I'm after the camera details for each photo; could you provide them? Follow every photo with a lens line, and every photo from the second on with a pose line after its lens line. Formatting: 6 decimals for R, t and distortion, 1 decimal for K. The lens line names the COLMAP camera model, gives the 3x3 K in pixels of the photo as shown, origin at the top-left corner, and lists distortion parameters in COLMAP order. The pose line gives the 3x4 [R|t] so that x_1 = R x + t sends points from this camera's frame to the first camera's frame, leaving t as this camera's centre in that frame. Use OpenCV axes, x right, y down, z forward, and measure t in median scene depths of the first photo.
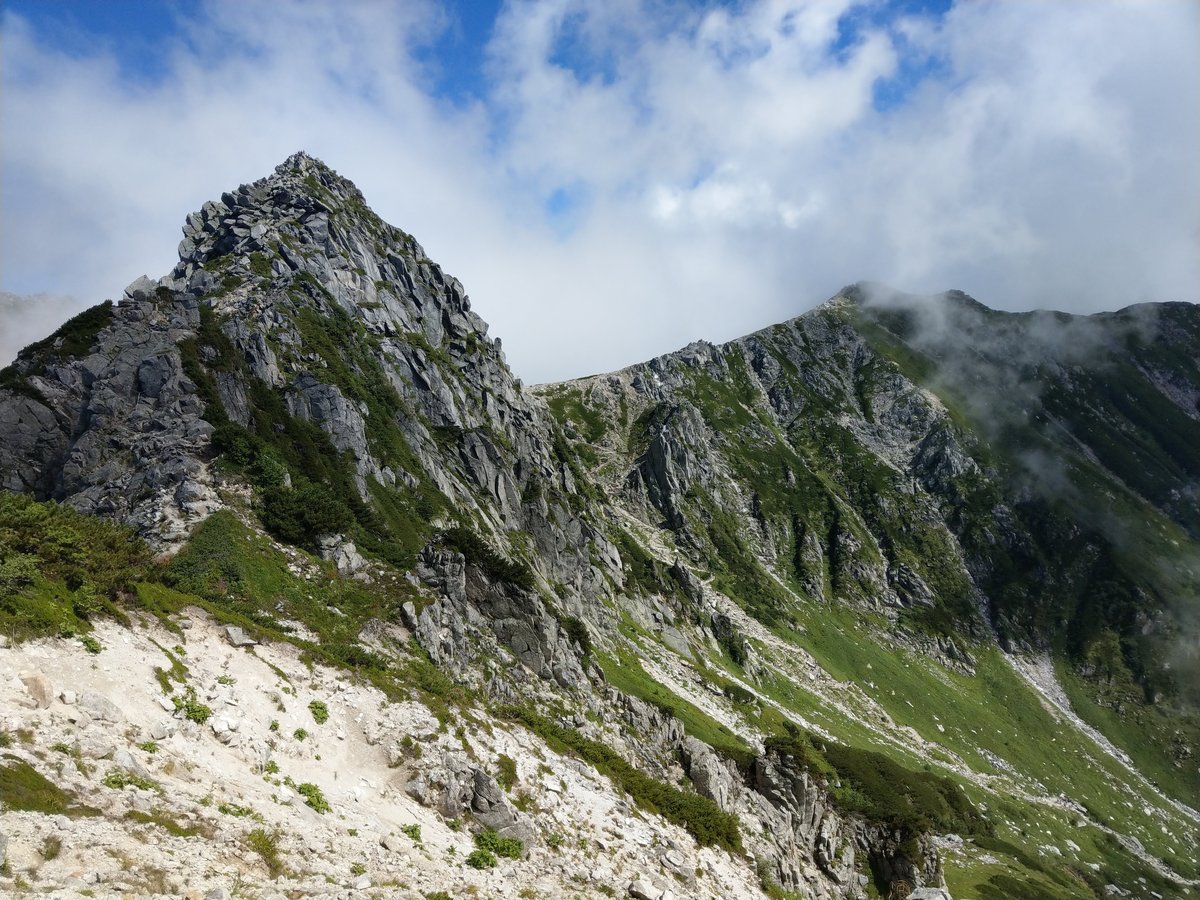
lens RADIAL K [[935.4, 0, 596.2], [0, 935.4, 495.5], [0, 0, 1]] dist [0.081986, -0.164680]
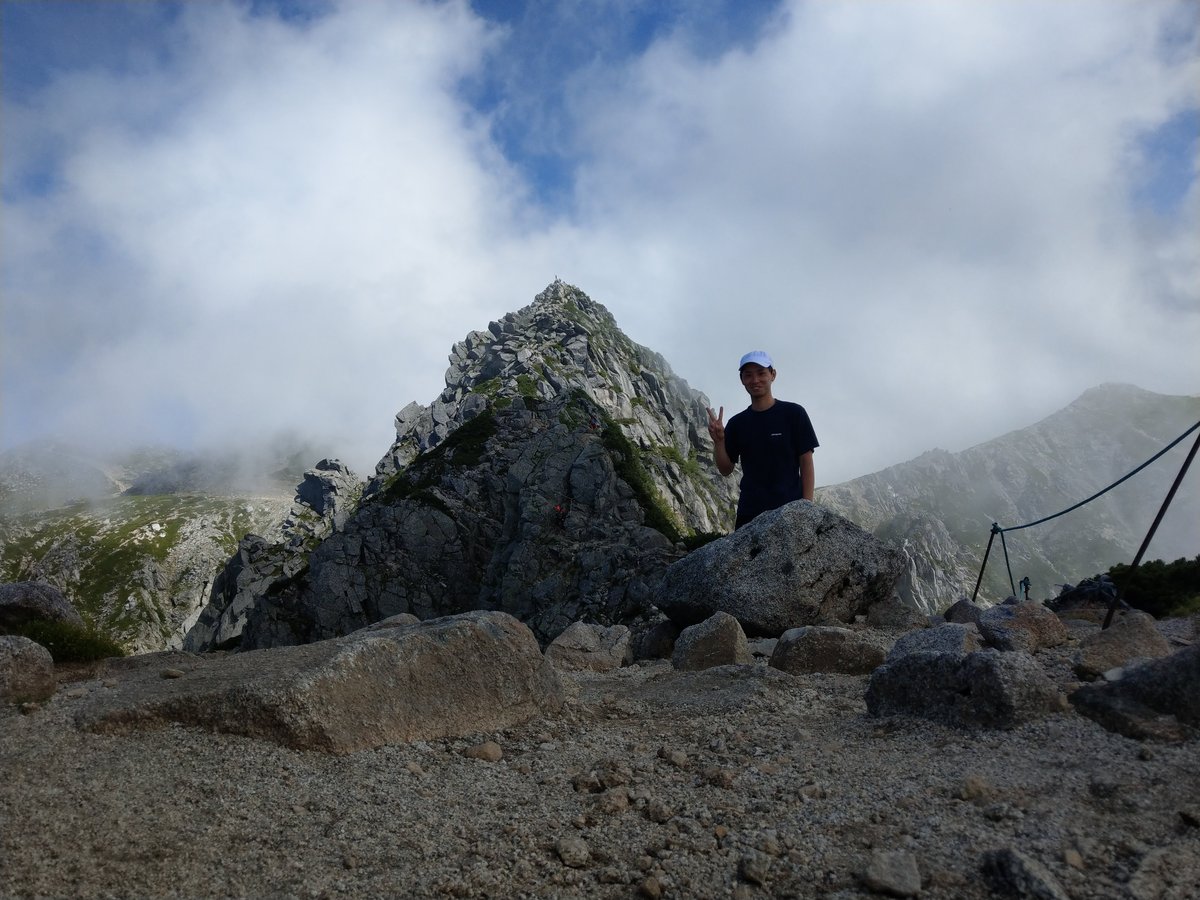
lens RADIAL K [[942.9, 0, 605.0], [0, 942.9, 463.0], [0, 0, 1]] dist [0.168325, -0.361242]
pose [[0.979087, -0.025842, -0.201796, -0.056586], [-0.006001, 0.987800, -0.155613, -0.000087], [0.203356, 0.153570, 0.966986, 0.023797]]
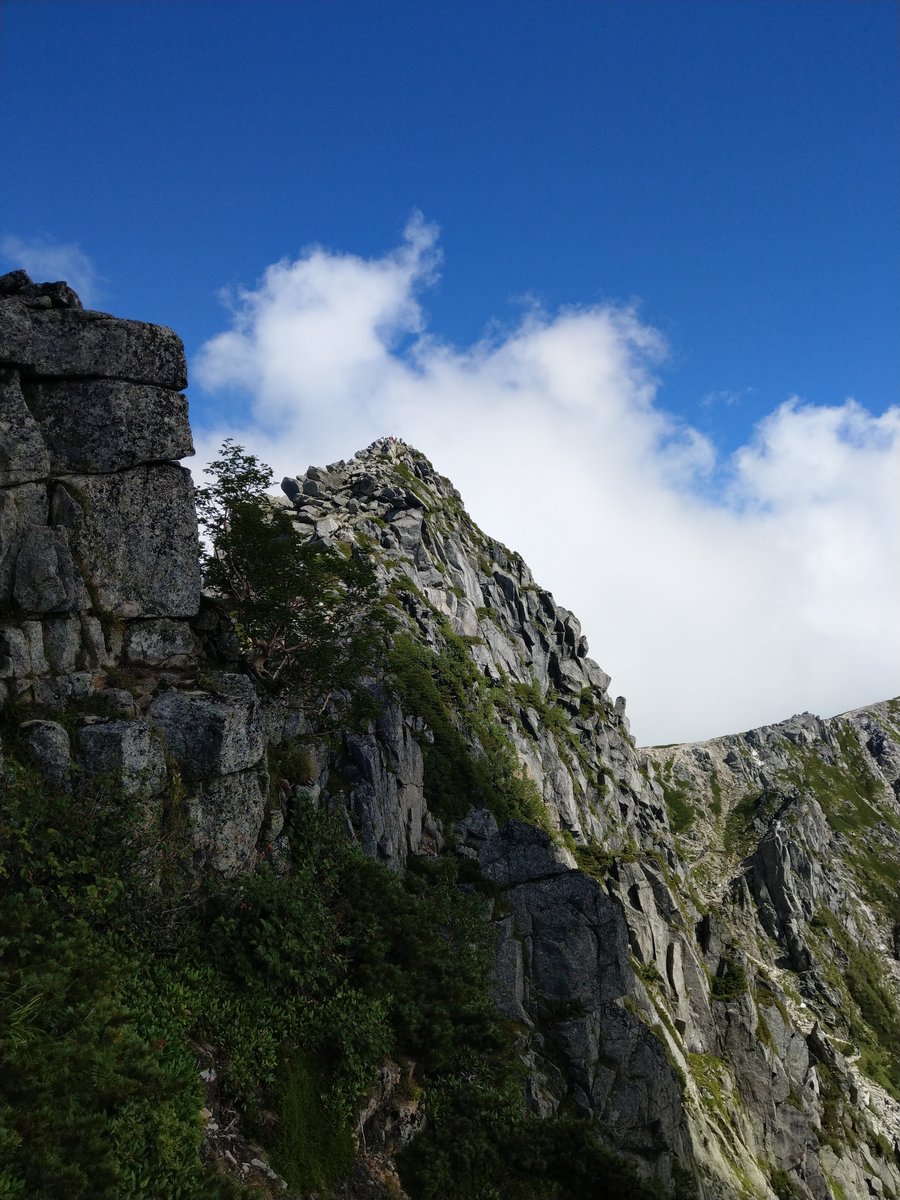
lens RADIAL K [[993.8, 0, 479.8], [0, 993.8, 601.1], [0, 0, 1]] dist [0.148269, -0.249686]
pose [[0.986952, 0.060088, -0.149381, -0.119473], [-0.095656, 0.965100, -0.243786, -0.051890], [0.129519, 0.254894, 0.958256, 0.289580]]
